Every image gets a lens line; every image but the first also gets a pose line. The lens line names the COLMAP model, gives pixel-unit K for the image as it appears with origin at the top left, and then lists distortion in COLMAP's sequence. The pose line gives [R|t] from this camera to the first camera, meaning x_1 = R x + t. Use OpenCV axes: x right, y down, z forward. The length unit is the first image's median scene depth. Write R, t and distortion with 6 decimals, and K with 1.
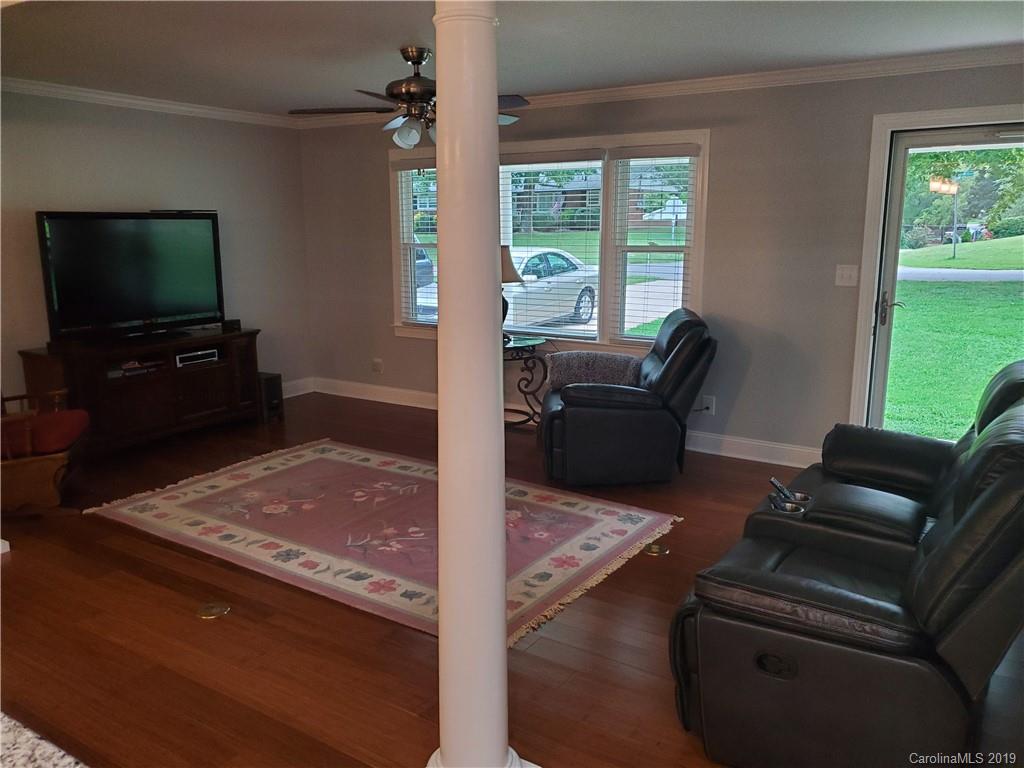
lens RADIAL K [[797.6, 0, 509.2], [0, 797.6, 369.1], [0, 0, 1]] dist [0.037787, -0.047920]
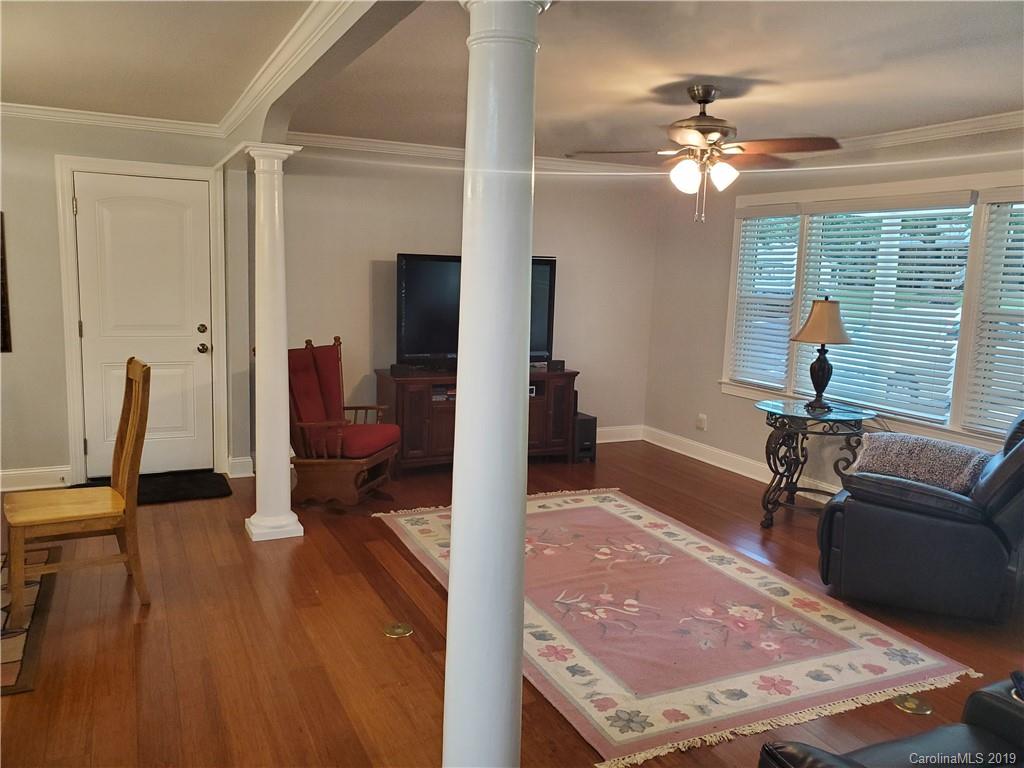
lens RADIAL K [[797.6, 0, 511.5], [0, 797.6, 373.1], [0, 0, 1]] dist [0.037787, -0.047920]
pose [[0.853996, 0.096519, -0.511248, 0.195797], [-0.125531, 0.991836, -0.022440, -0.020138], [0.504908, 0.083341, 0.859140, 0.111915]]
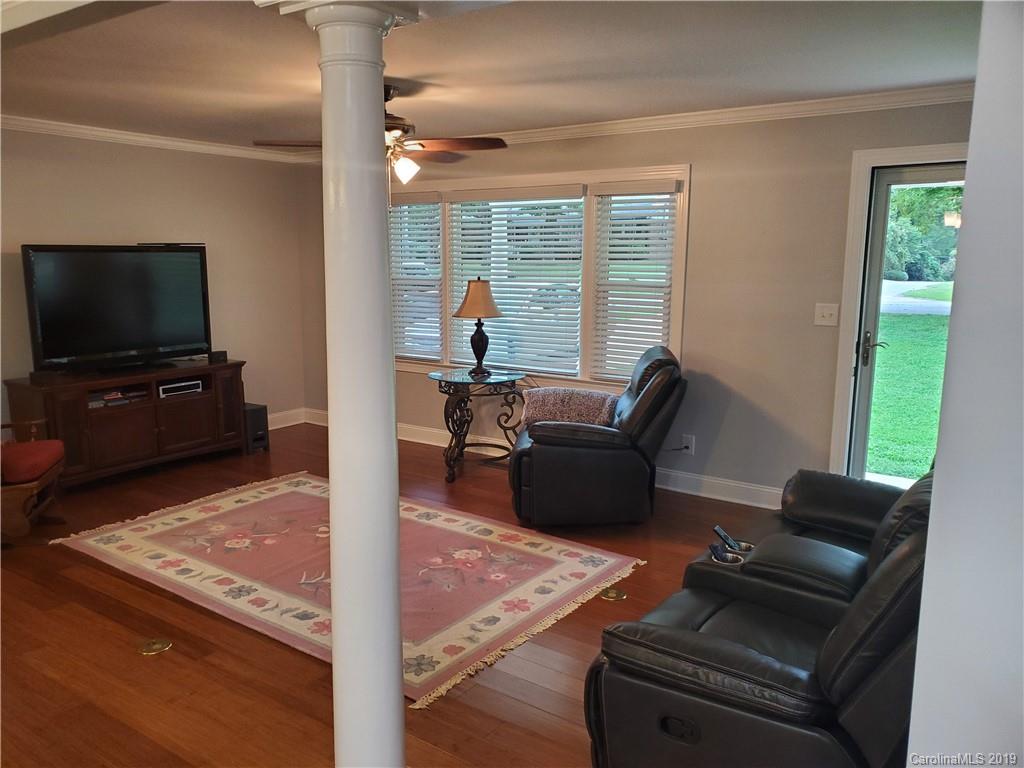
lens RADIAL K [[797.6, 0, 497.0], [0, 797.6, 381.8], [0, 0, 1]] dist [0.037787, -0.047920]
pose [[0.998855, 0.012391, -0.046206, 0.075525], [-0.013311, 0.999719, -0.019639, -0.011523], [0.045950, 0.020231, 0.998739, 0.011798]]
